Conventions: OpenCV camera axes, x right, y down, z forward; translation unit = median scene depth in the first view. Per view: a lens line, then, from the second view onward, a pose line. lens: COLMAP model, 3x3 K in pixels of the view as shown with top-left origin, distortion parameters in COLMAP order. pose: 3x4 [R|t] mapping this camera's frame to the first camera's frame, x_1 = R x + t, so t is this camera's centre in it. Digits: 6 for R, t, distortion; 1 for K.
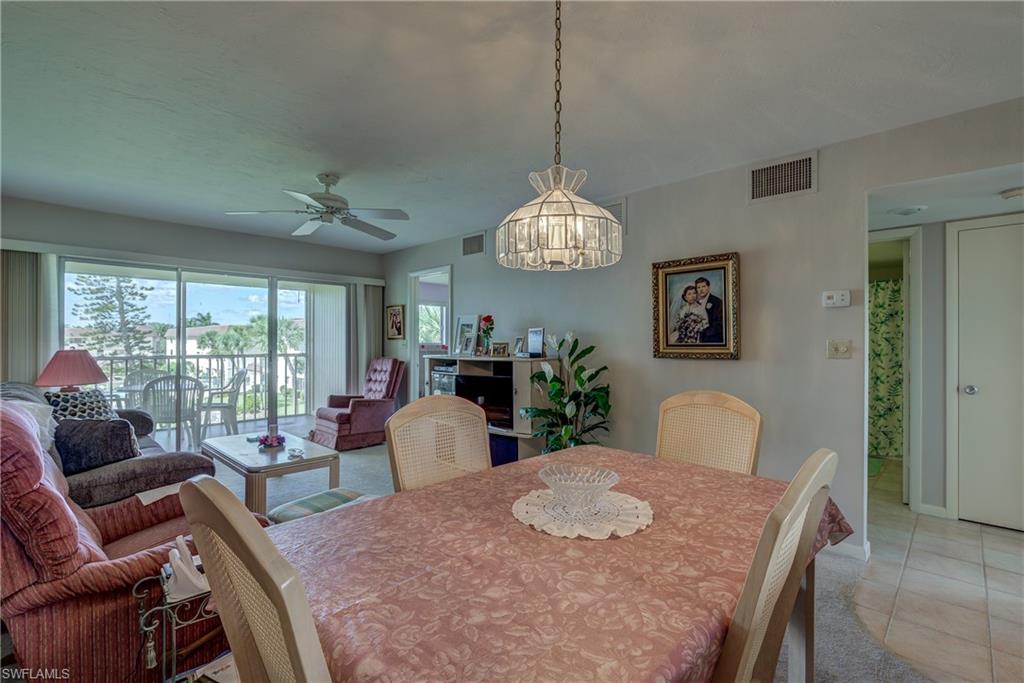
lens RADIAL K [[464.8, 0, 519.2], [0, 464.8, 338.9], [0, 0, 1]] dist [-0.007778, 0.000107]
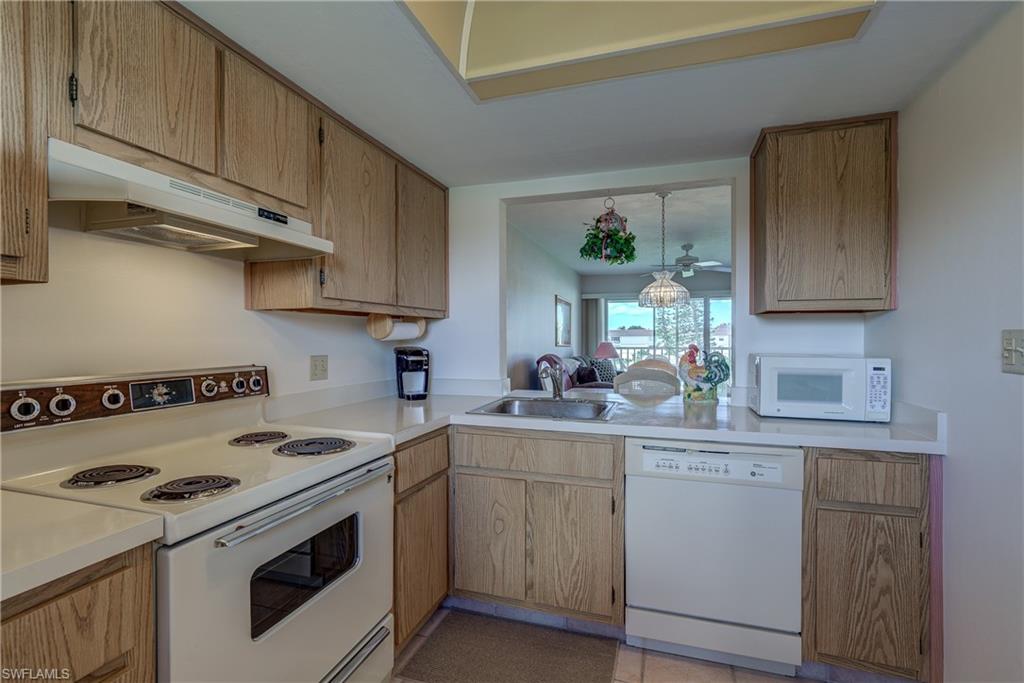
lens RADIAL K [[461.2, 0, 517.4], [0, 461.2, 340.2], [0, 0, 1]] dist [-0.009924, 0.000264]
pose [[0.441944, 0.000351, -0.897043, 0.561306], [0.006358, 0.999974, 0.003524, 0.001654], [0.897020, -0.007261, 0.441930, -0.234601]]
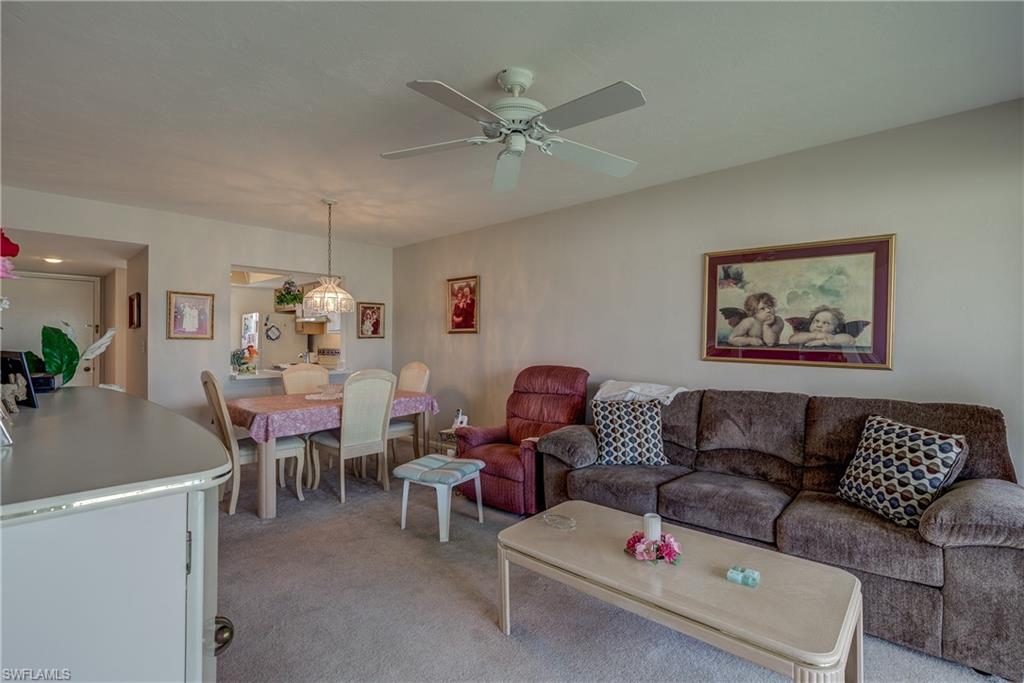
lens RADIAL K [[461.2, 0, 517.4], [0, 461.2, 340.2], [0, 0, 1]] dist [-0.009924, 0.000264]
pose [[-0.999475, -0.004989, -0.031998, -0.249162], [-0.004761, 0.999963, -0.007192, 0.002538], [0.032033, -0.007036, -0.999462, 1.012254]]
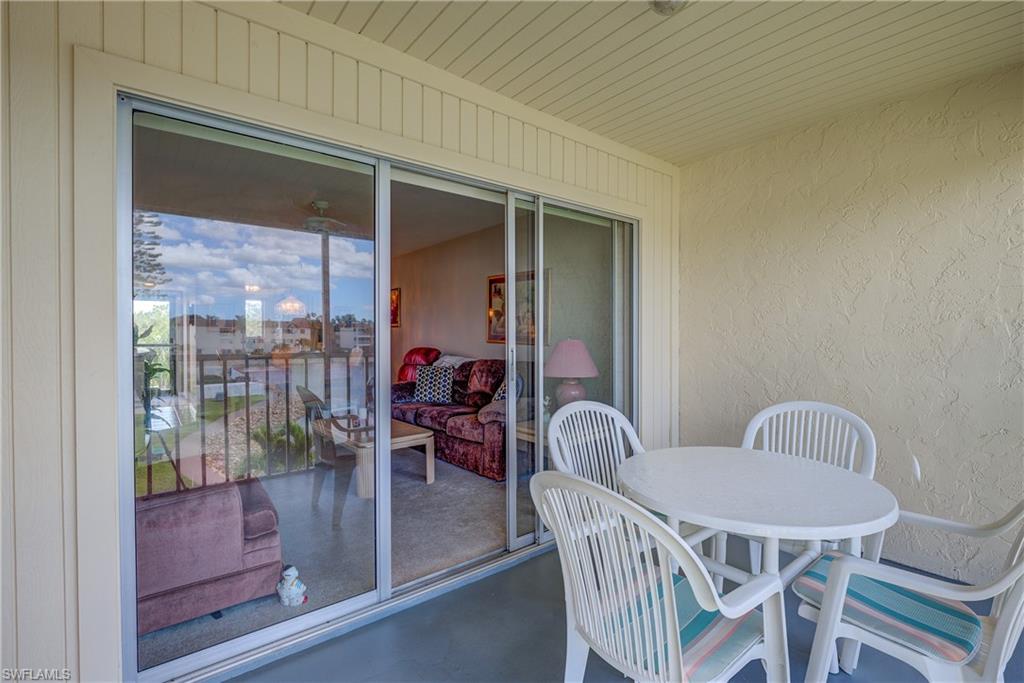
lens RADIAL K [[461.2, 0, 517.4], [0, 461.2, 340.2], [0, 0, 1]] dist [-0.009924, 0.000264]
pose [[-0.993547, -0.001002, 0.113419, -0.691157], [-0.000563, 0.999992, 0.003900, 0.015247], [-0.113422, 0.003811, -0.993540, 1.390454]]
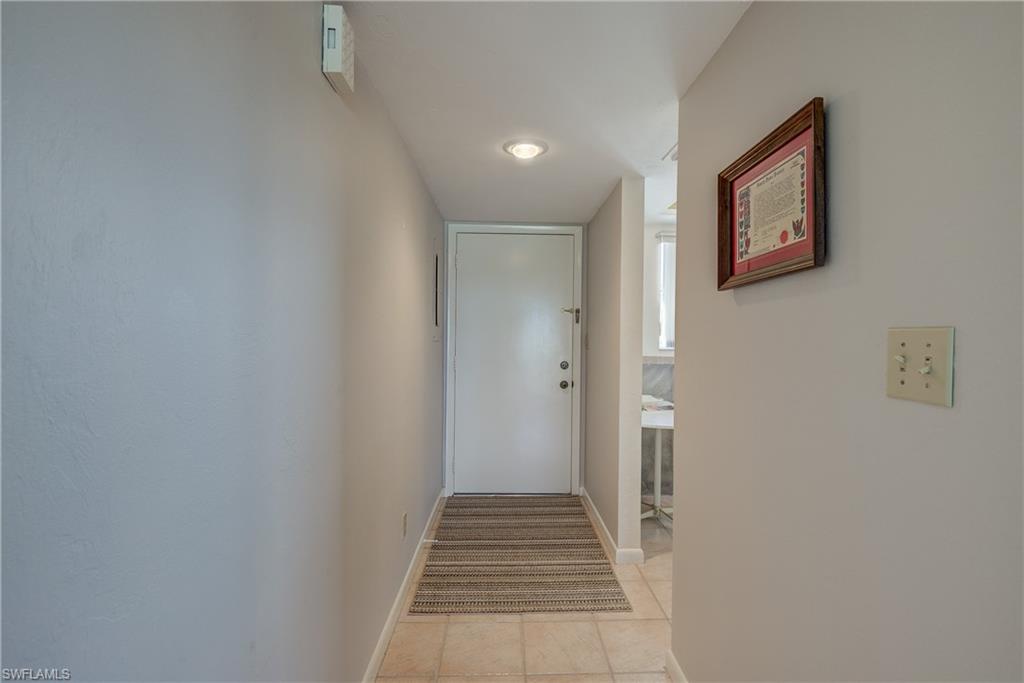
lens RADIAL K [[470.0, 0, 518.7], [0, 470.0, 339.7], [0, 0, 1]] dist [-0.007388, 0.000197]
pose [[-0.717592, -0.011666, 0.696366, 0.353027], [-0.016392, 0.999866, -0.000142, 0.006948], [-0.696271, -0.011517, -0.717687, 0.381695]]
